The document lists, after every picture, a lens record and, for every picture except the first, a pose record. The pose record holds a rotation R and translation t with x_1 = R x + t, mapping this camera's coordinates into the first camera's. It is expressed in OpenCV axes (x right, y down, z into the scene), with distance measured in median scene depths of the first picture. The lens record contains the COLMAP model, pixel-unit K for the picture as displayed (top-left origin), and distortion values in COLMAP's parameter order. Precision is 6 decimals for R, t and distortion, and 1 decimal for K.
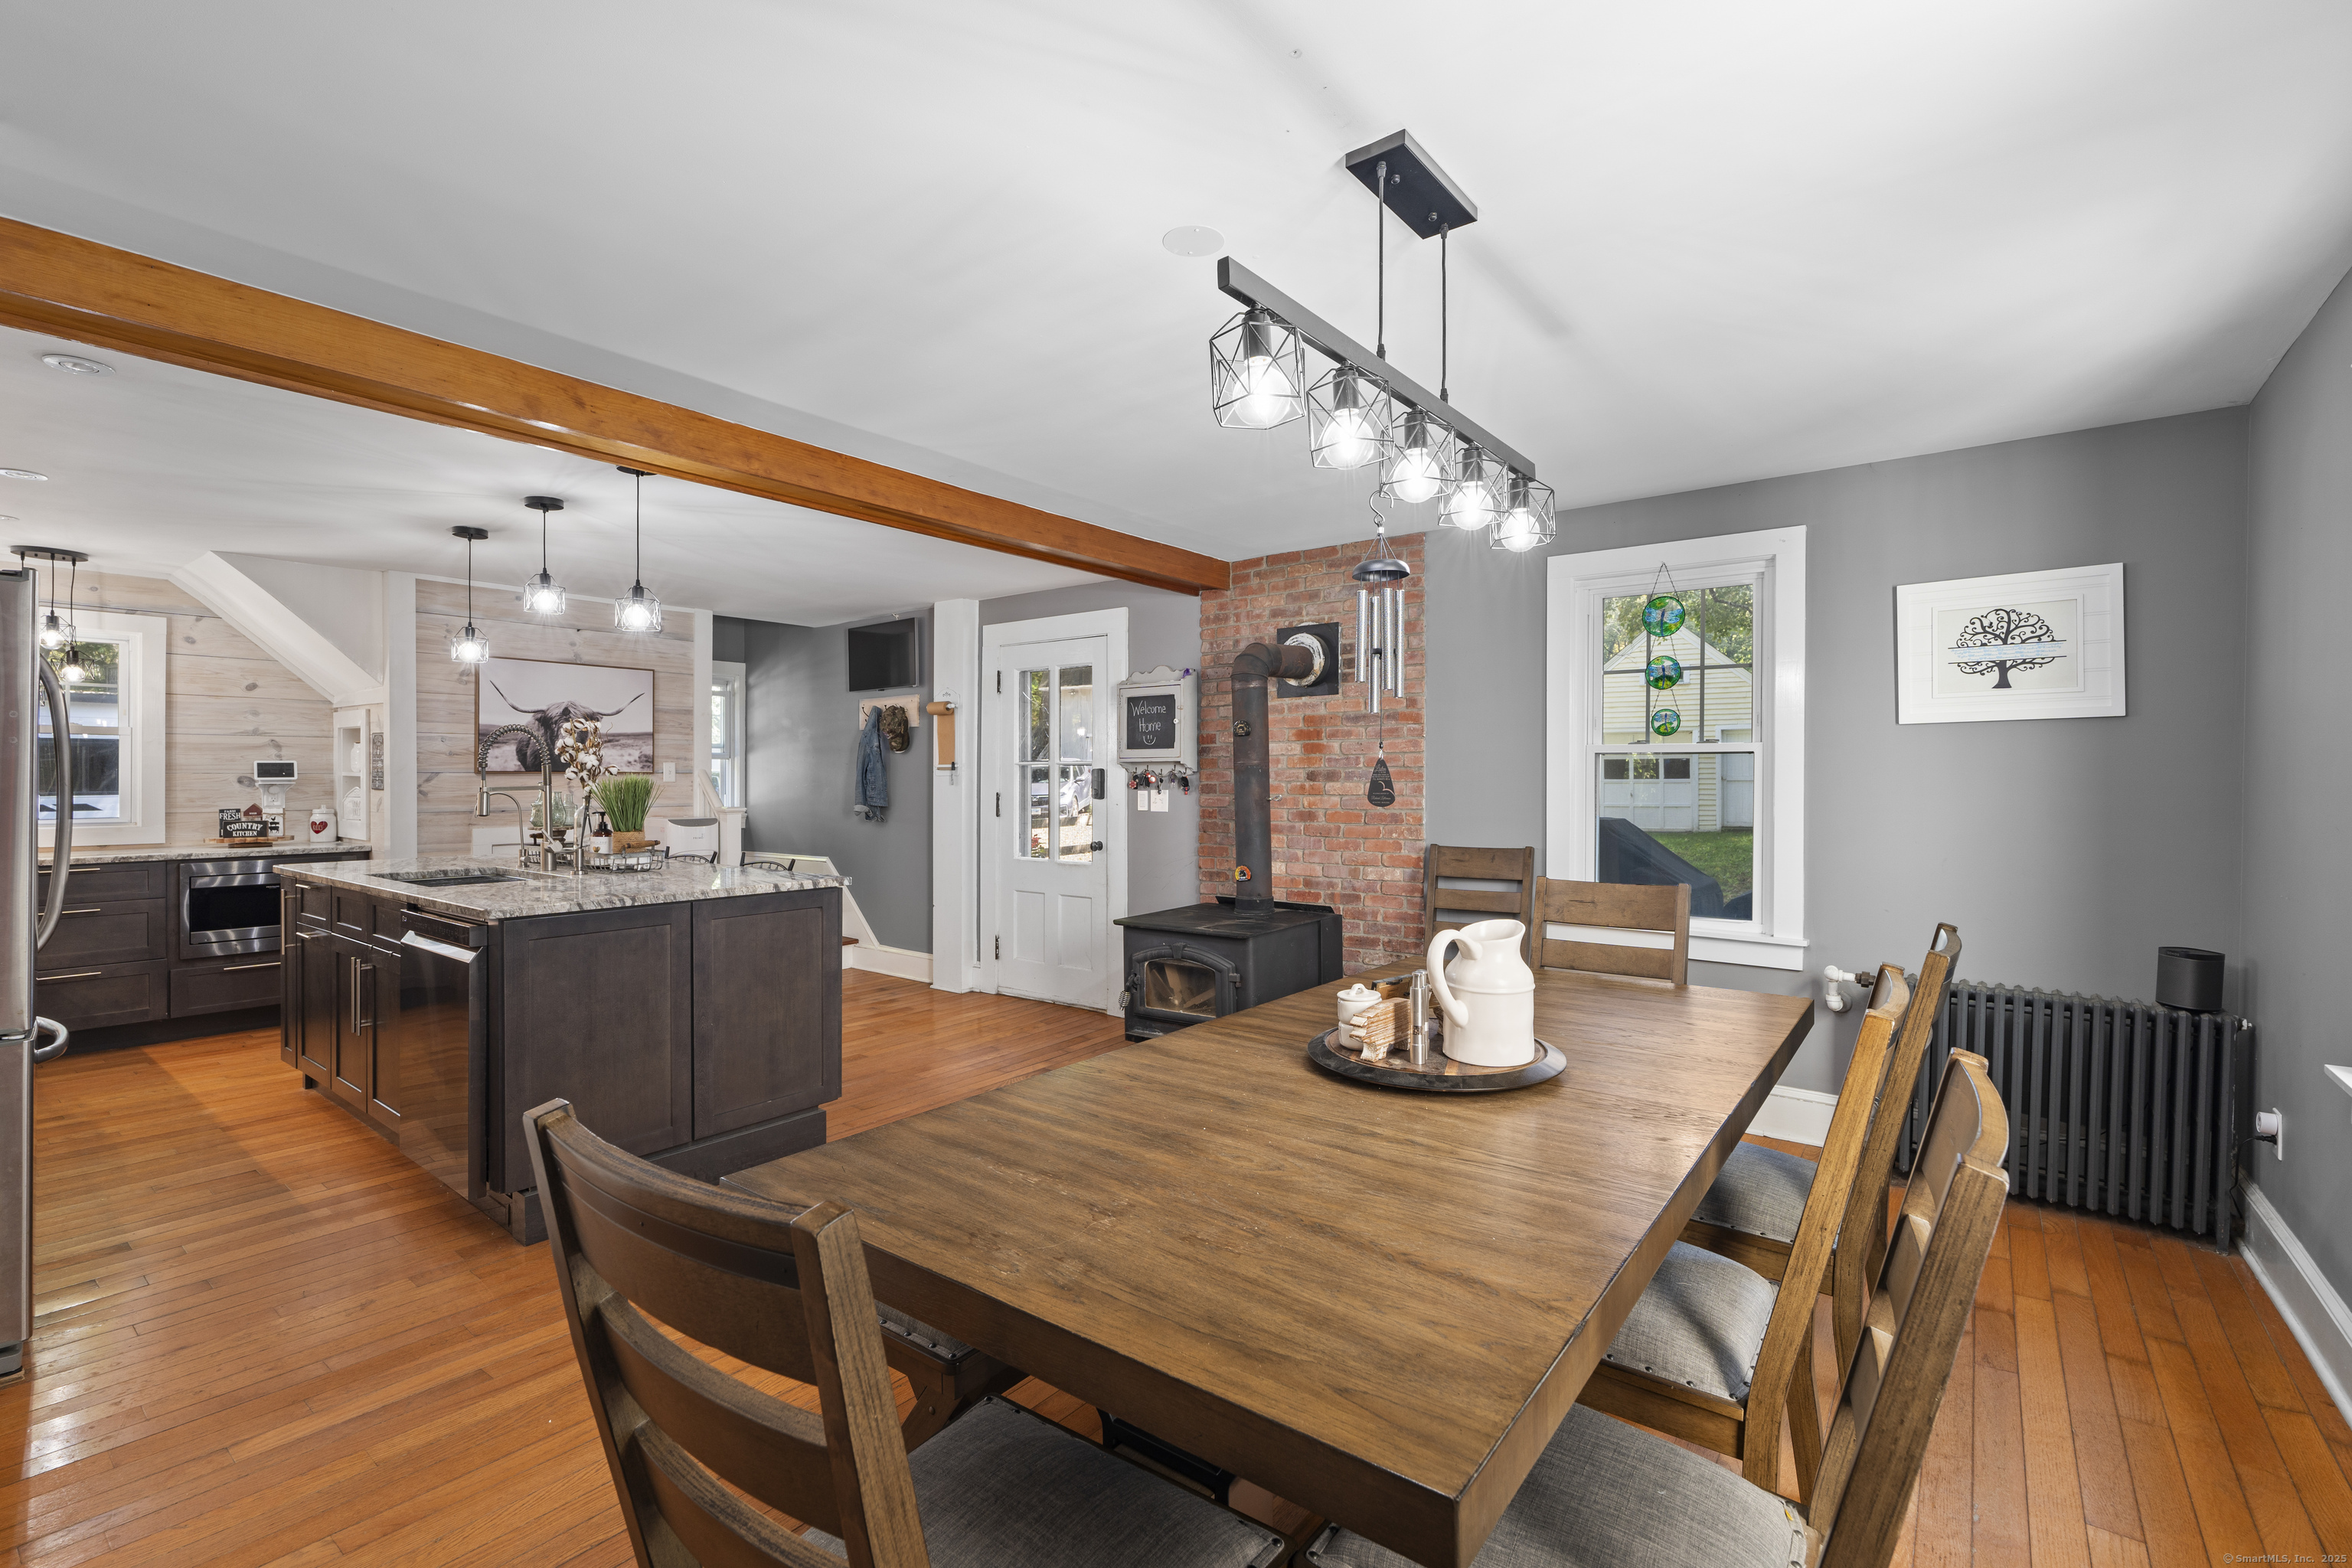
lens RADIAL K [[1029.2, 0, 1181.5], [0, 1029.2, 772.2], [0, 0, 1]] dist [-0.001539, -0.000071]
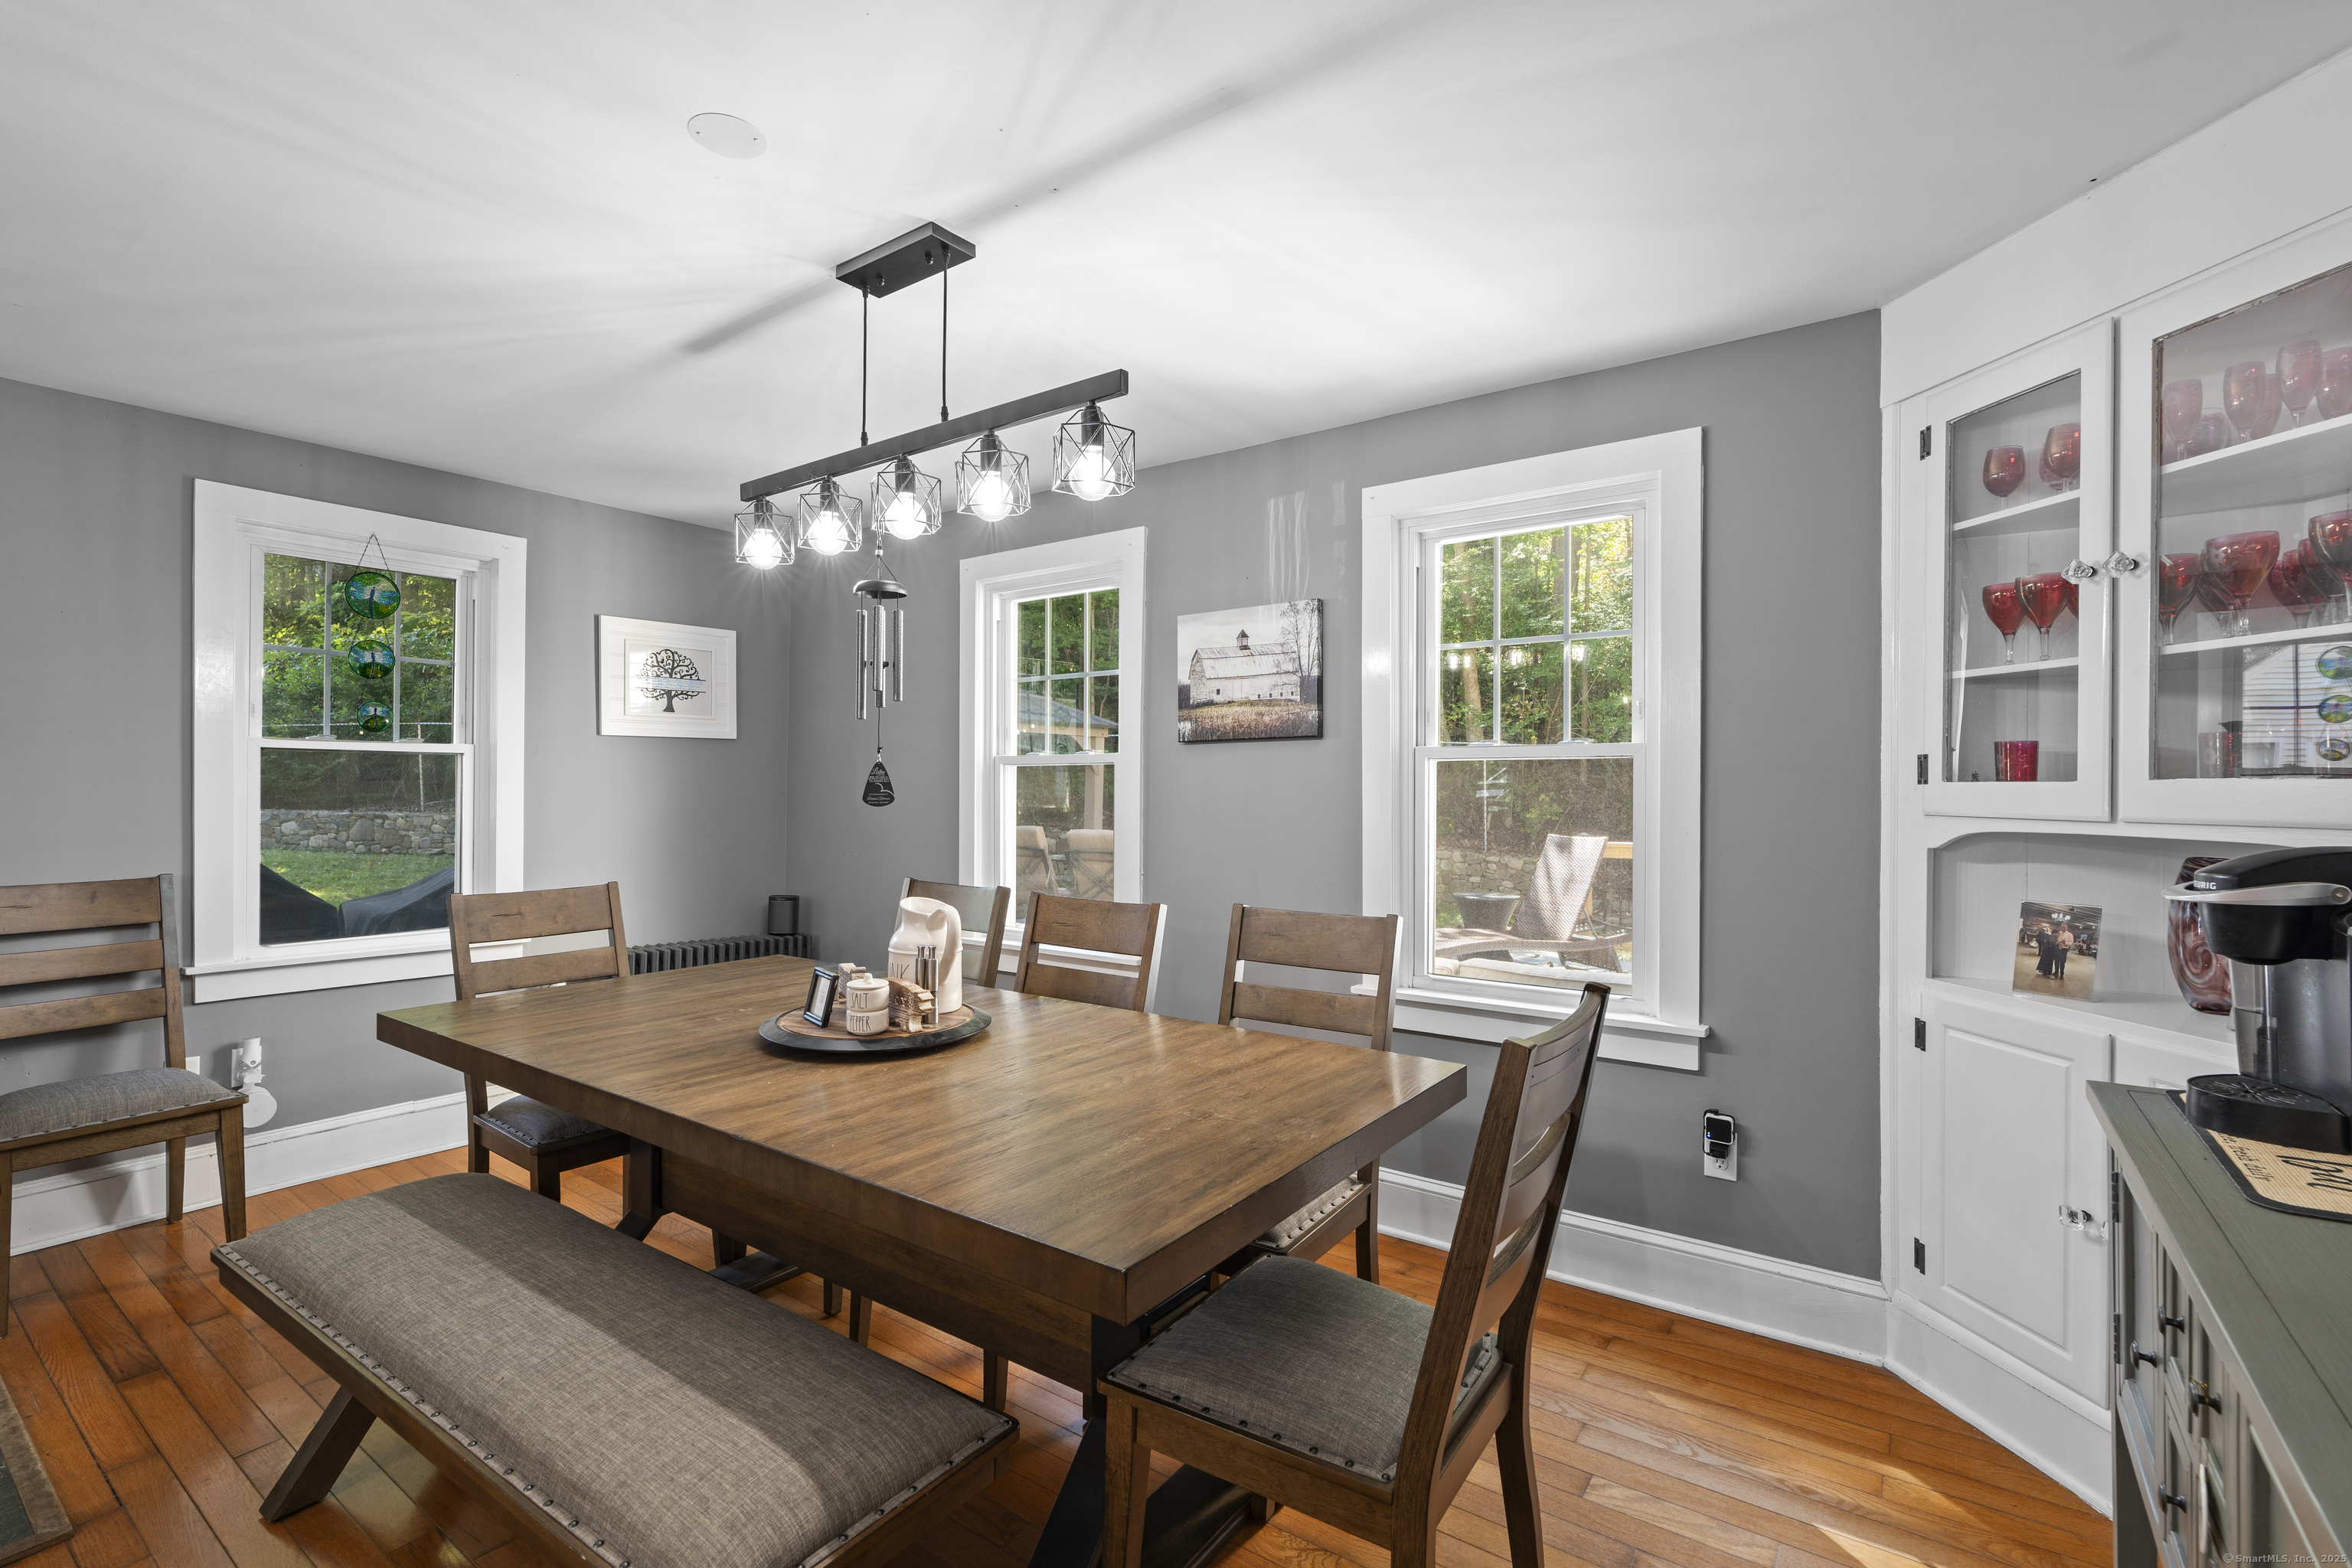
lens RADIAL K [[1046.1, 0, 1176.0], [0, 1046.1, 784.0], [0, 0, 1]] dist [-0.001194, -0.000086]
pose [[-0.026152, 0.003821, 0.999651, -0.516938], [-0.012850, 0.999909, -0.004158, 0.005566], [-0.999575, -0.012954, -0.026100, 0.399994]]
